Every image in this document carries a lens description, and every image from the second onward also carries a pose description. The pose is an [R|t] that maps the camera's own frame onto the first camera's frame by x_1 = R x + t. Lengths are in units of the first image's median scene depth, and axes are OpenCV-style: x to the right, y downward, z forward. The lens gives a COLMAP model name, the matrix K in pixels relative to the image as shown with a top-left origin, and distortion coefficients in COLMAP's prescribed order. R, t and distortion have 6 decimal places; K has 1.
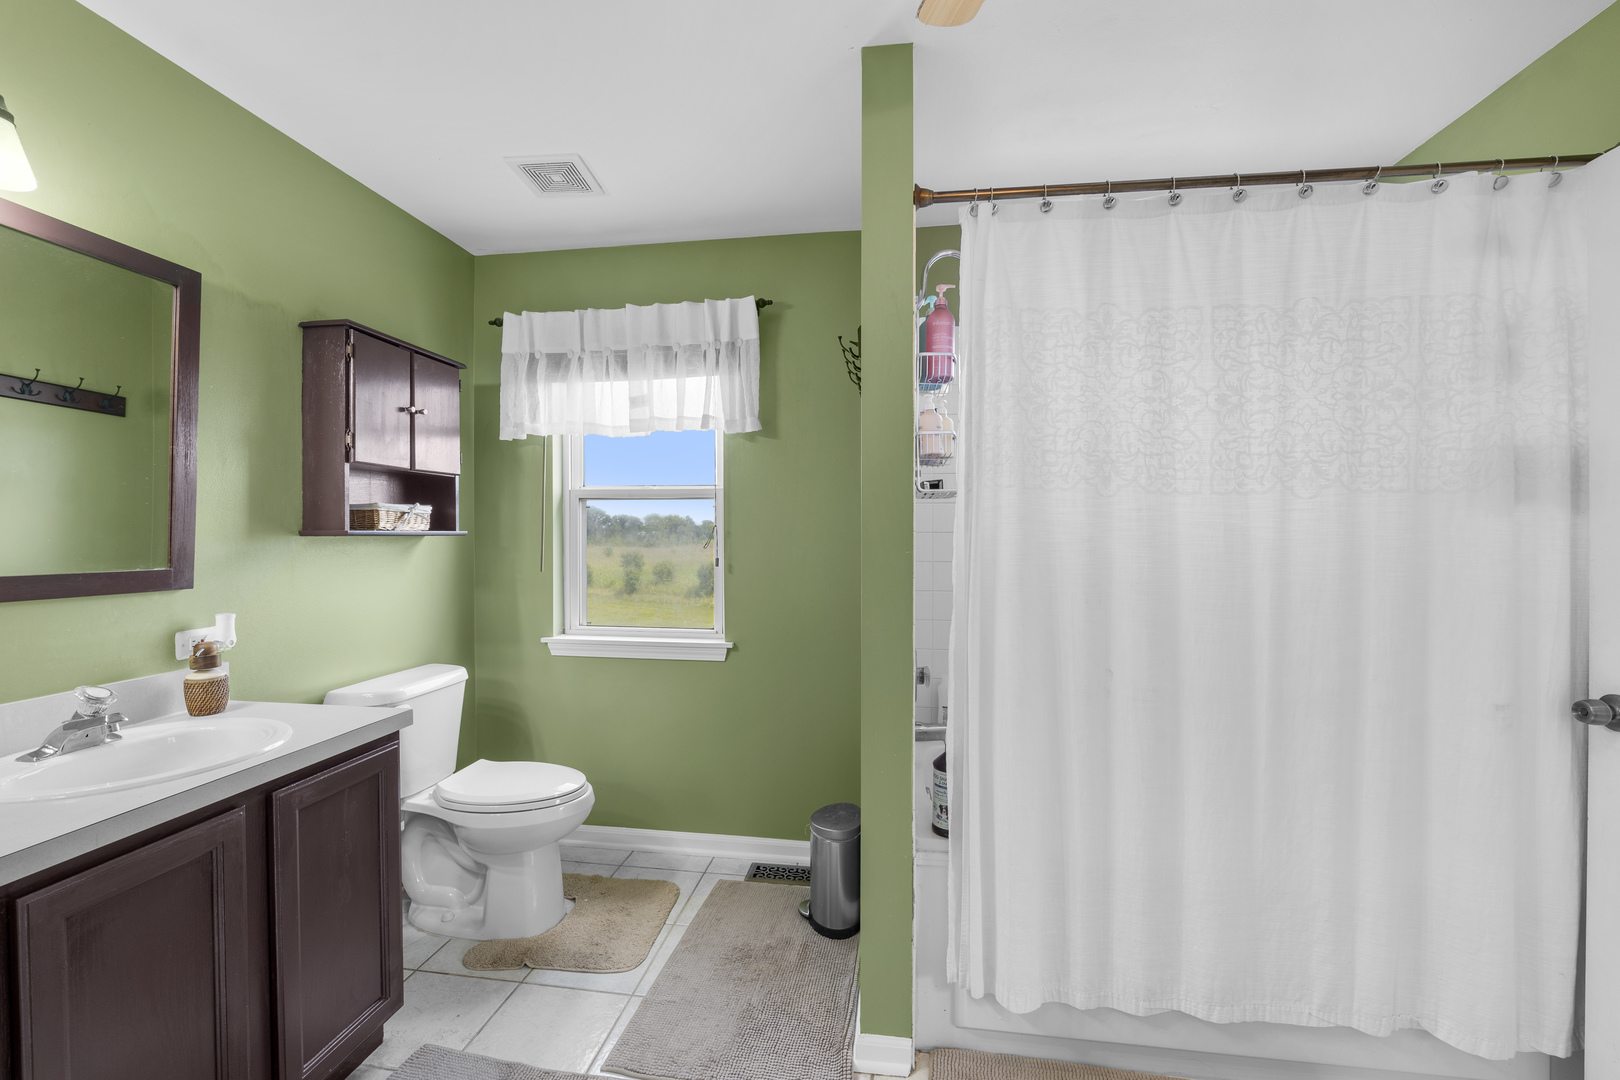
lens RADIAL K [[653.9, 0, 797.6], [0, 653.9, 542.6], [0, 0, 1]] dist [-0.013184, 0.000941]
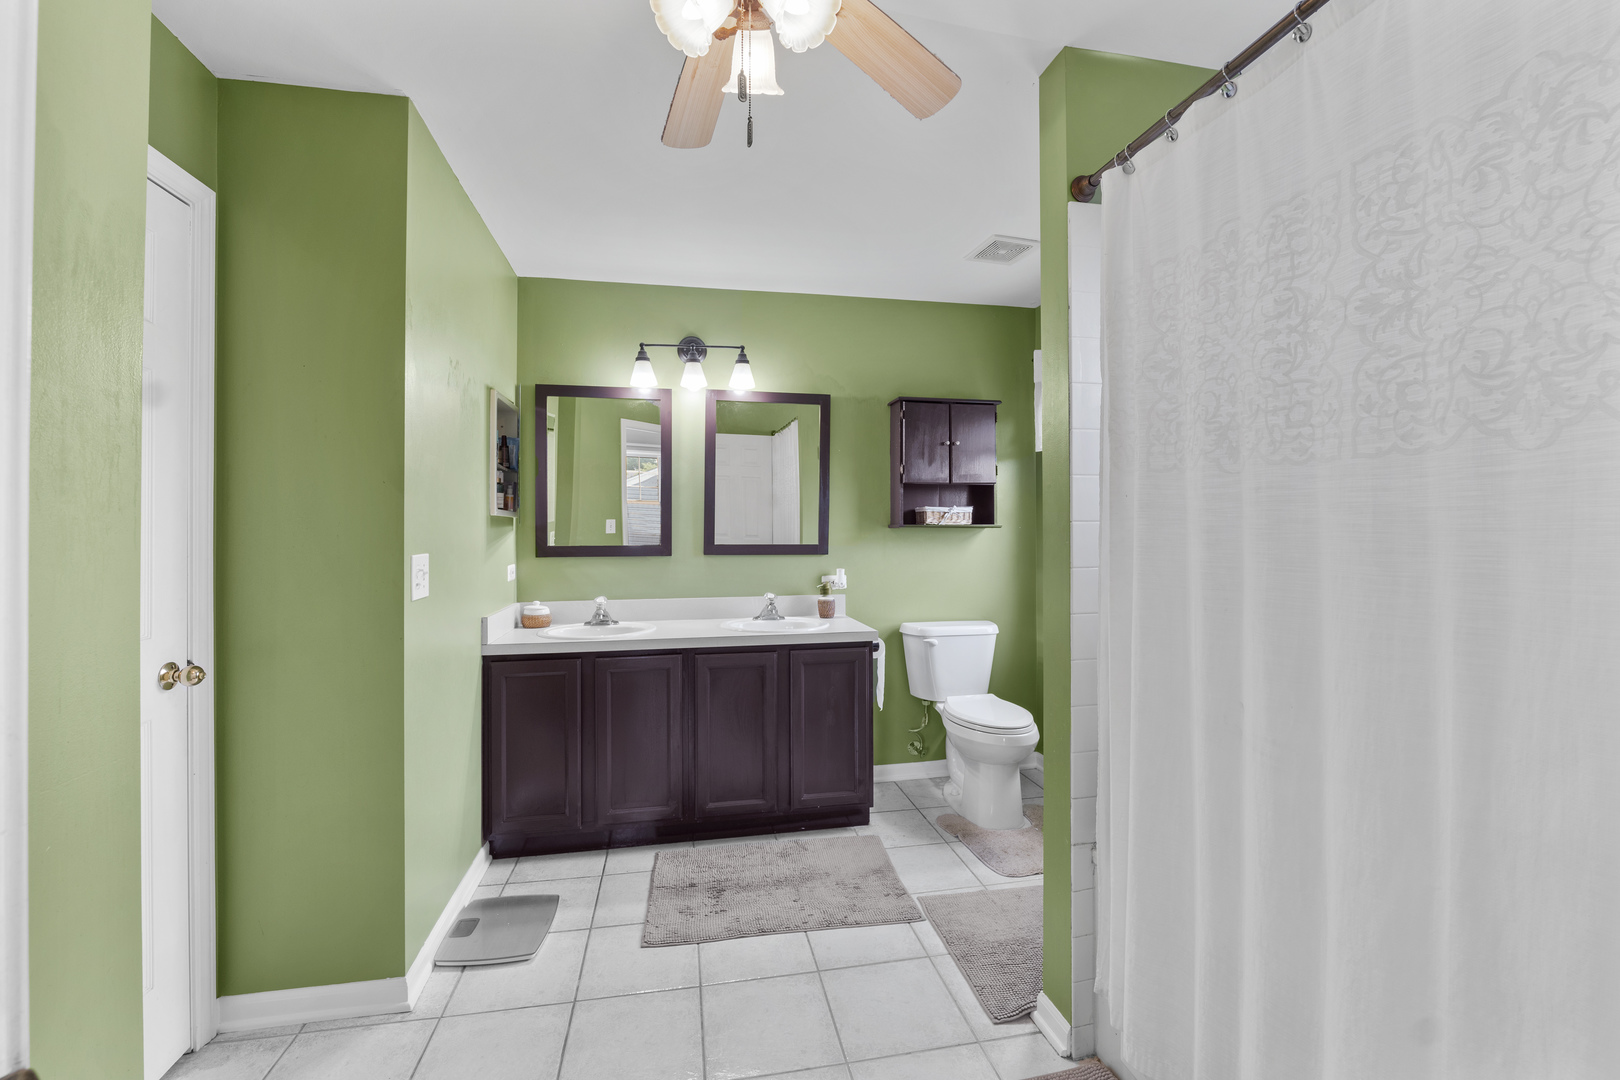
lens RADIAL K [[653.9, 0, 811.5], [0, 653.9, 532.0], [0, 0, 1]] dist [-0.013184, 0.000941]
pose [[0.349642, 0.003633, -0.936876, 1.032059], [-0.010373, 0.999946, 0.000006, 0.002946], [0.936826, 0.009717, 0.349661, 0.280871]]
